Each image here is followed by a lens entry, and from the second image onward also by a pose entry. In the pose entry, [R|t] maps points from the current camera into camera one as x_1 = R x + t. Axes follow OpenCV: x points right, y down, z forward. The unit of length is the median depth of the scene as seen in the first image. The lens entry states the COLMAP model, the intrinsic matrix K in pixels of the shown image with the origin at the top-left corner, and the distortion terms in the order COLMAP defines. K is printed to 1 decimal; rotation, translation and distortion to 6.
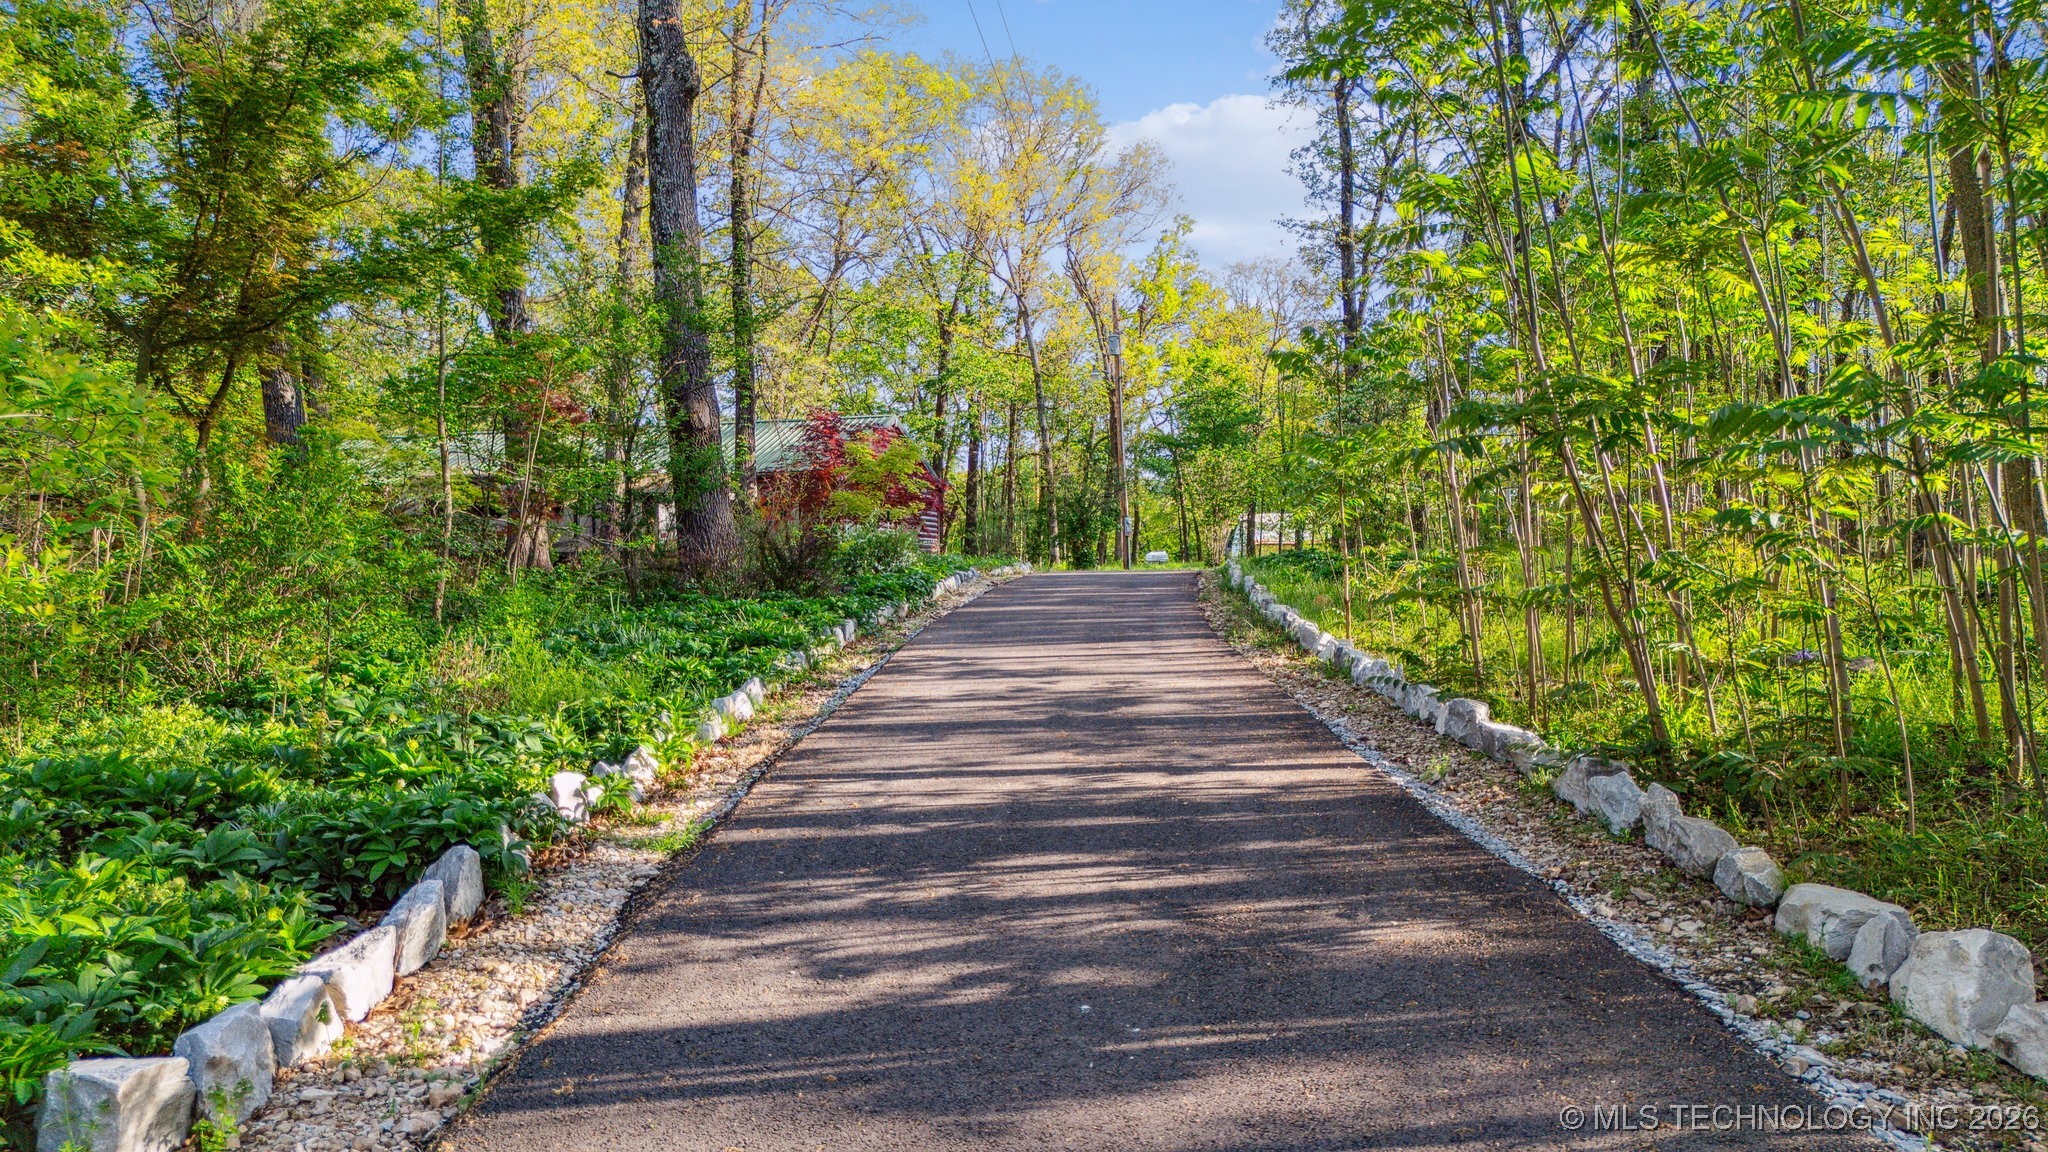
lens RADIAL K [[1480.0, 0, 1048.7], [0, 1480.0, 576.5], [0, 0, 1]] dist [0.083534, -0.092993]
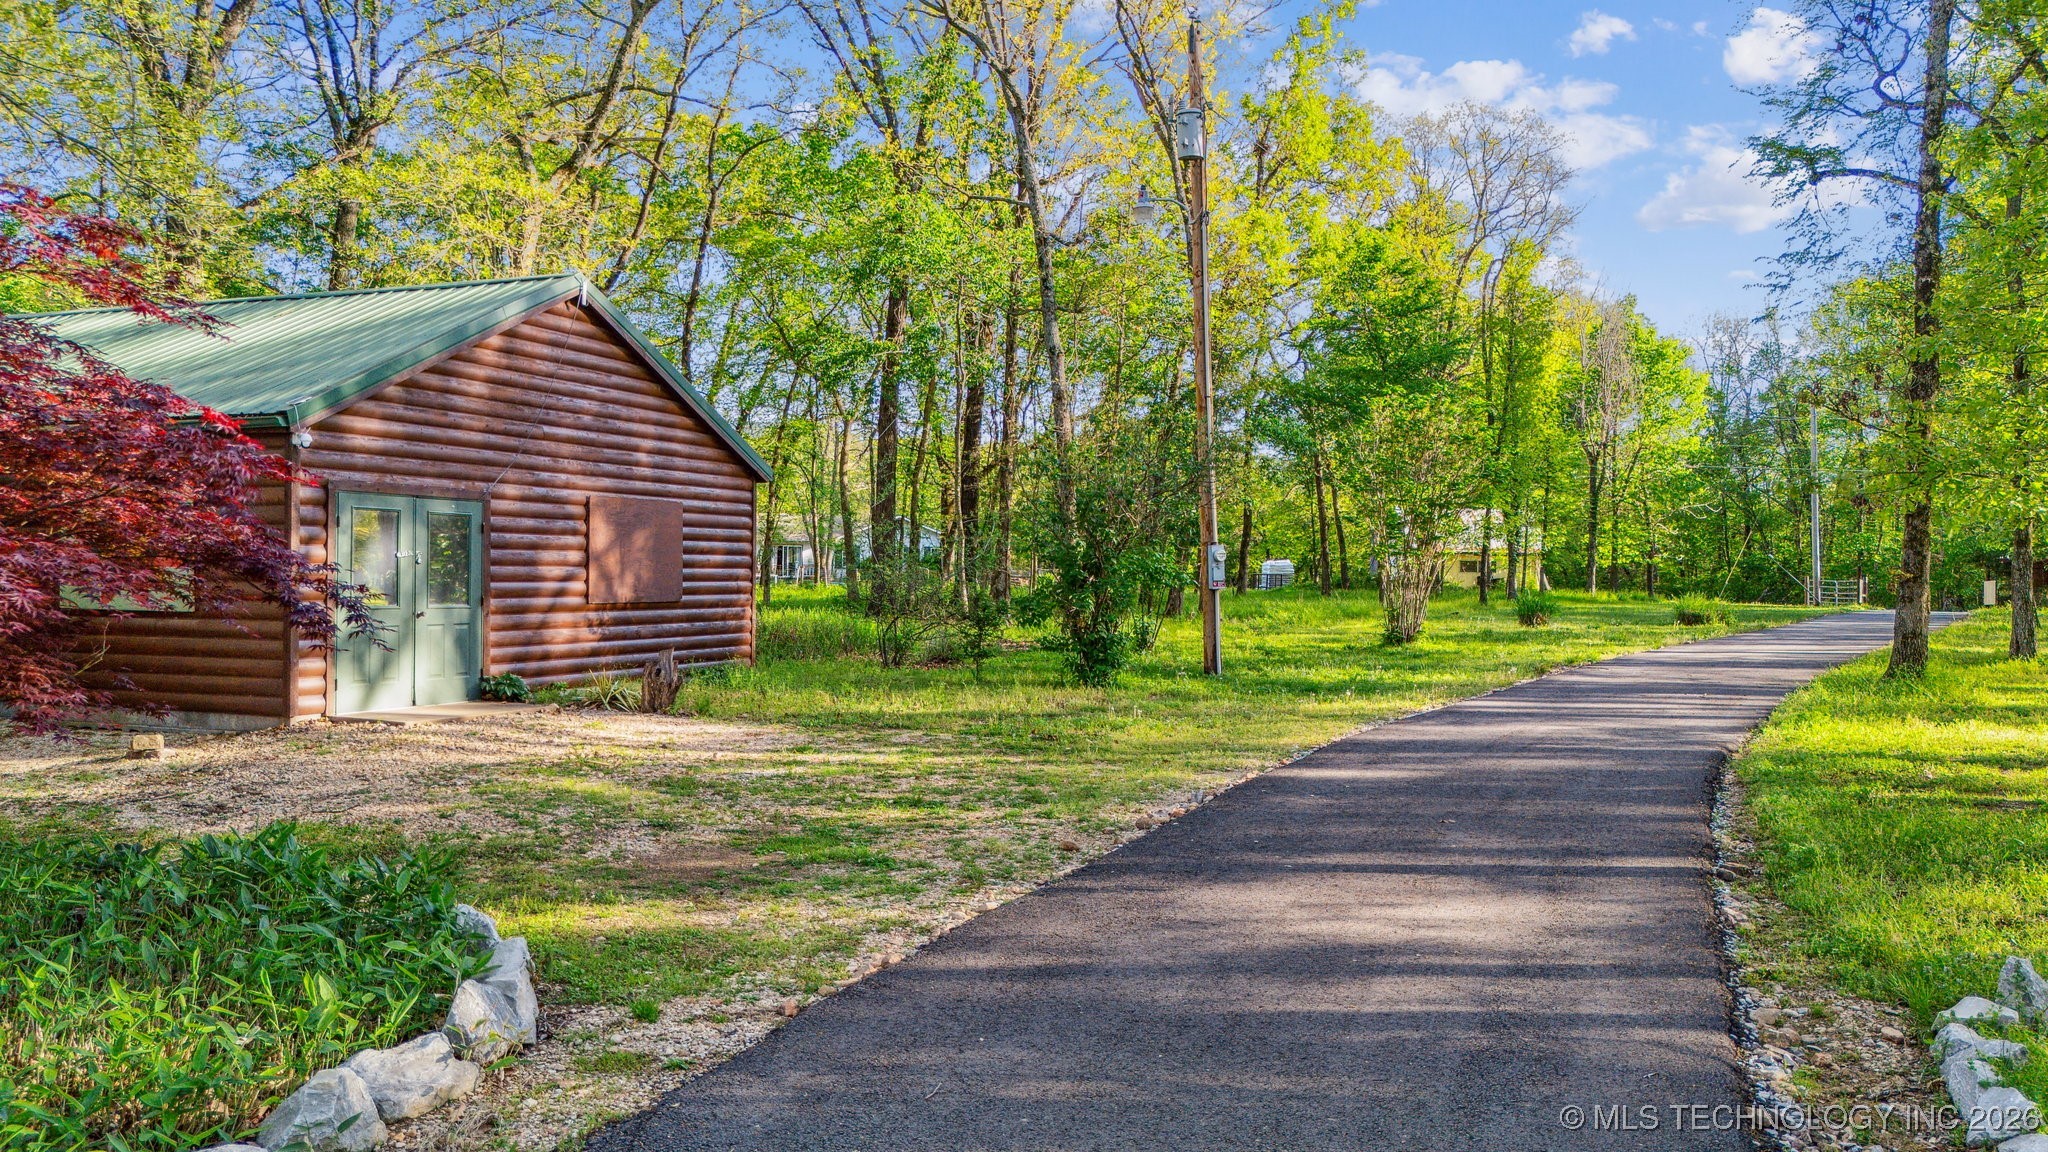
lens RADIAL K [[1480.0, 0, 1048.7], [0, 1480.0, 576.5], [0, 0, 1]] dist [0.083534, -0.092993]
pose [[0.996503, 0.020199, -0.081081, 0.030941], [-0.018903, 0.999681, 0.016724, -0.027935], [0.081393, -0.015133, 0.996567, 0.424108]]
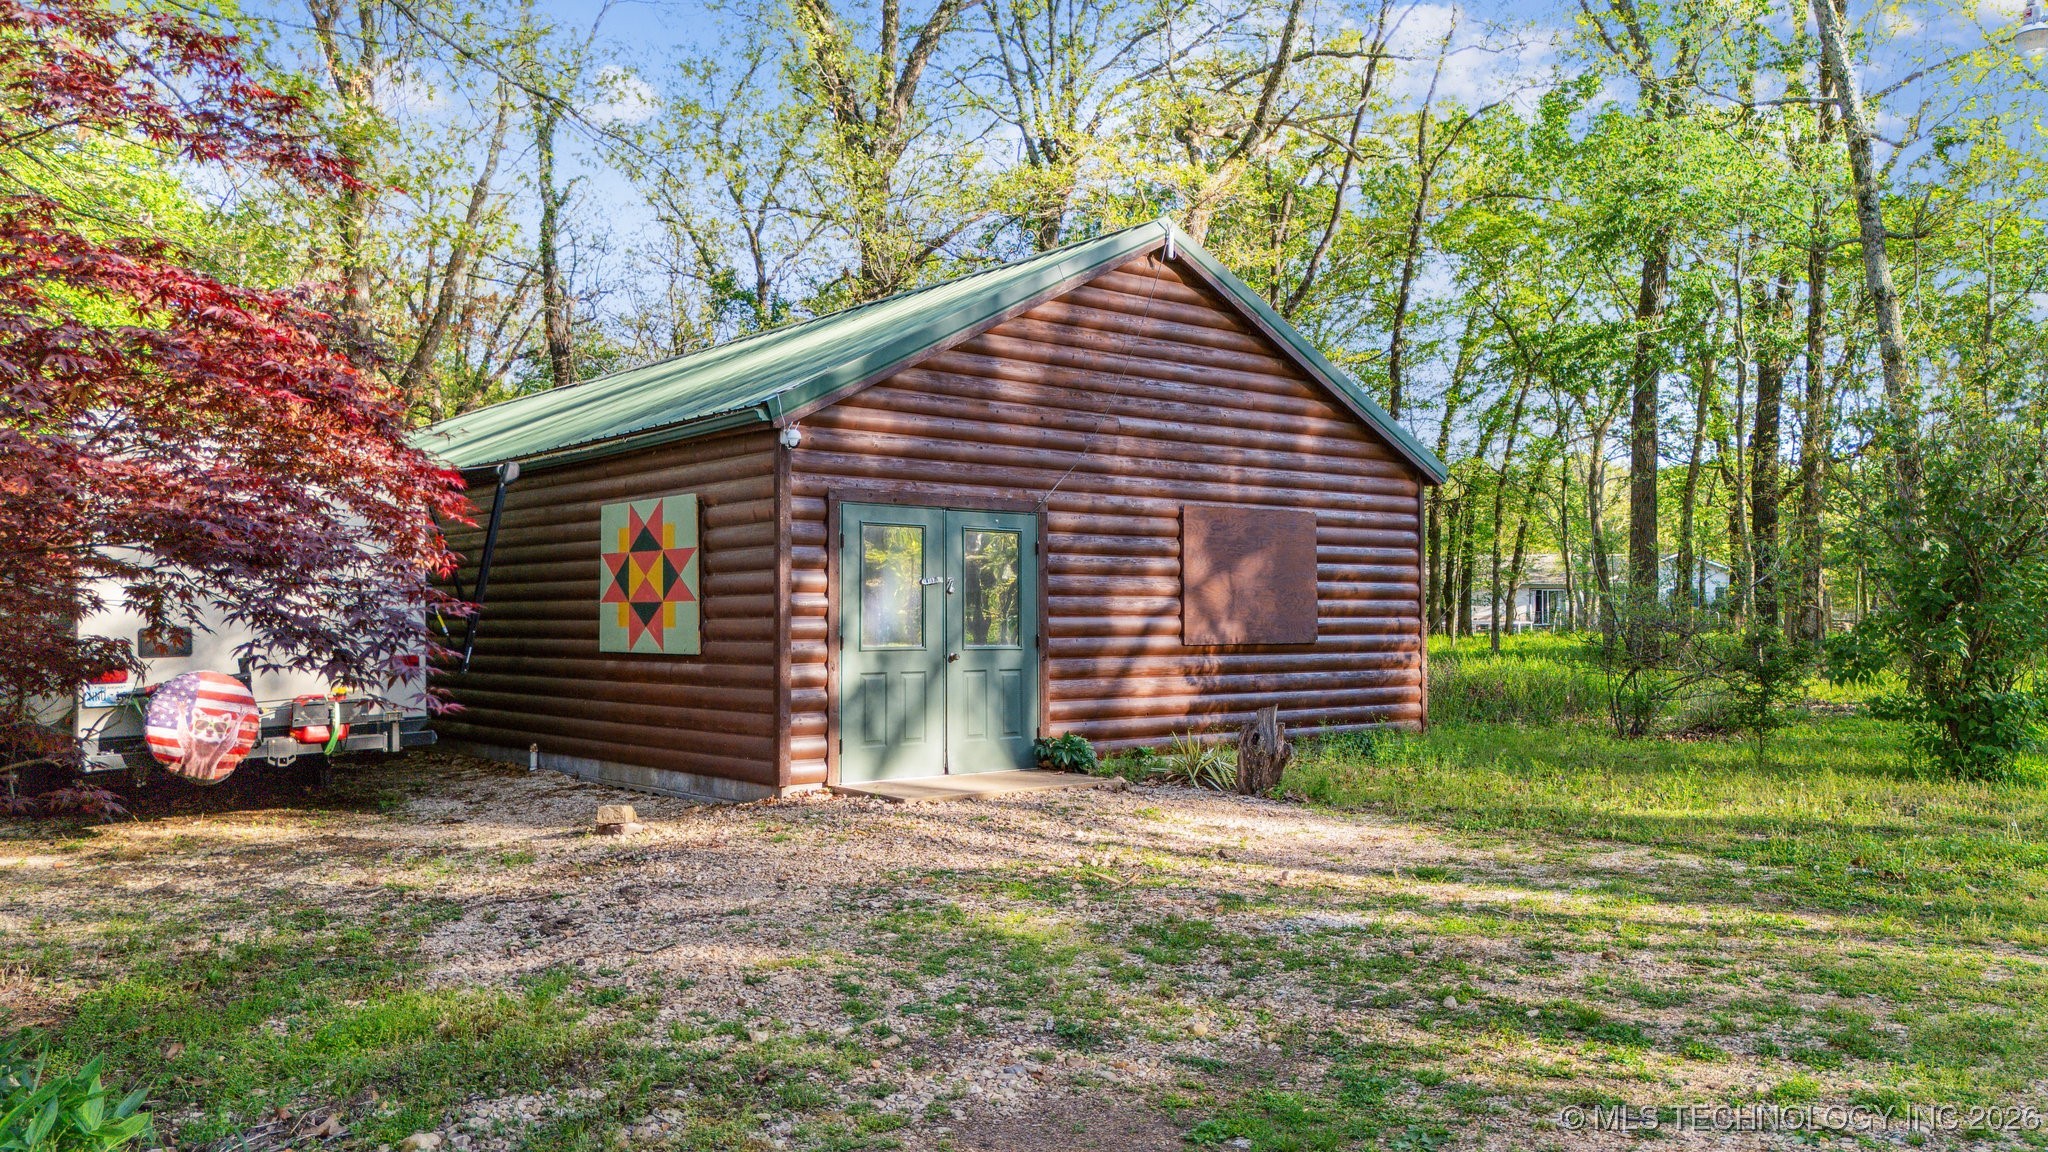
lens RADIAL K [[1480.0, 0, 1048.7], [0, 1480.0, 576.5], [0, 0, 1]] dist [0.083534, -0.092993]
pose [[0.830841, -0.009836, -0.556422, 0.025428], [0.002463, 0.999899, -0.013997, -0.023771], [0.556504, 0.010259, 0.830782, 0.503050]]
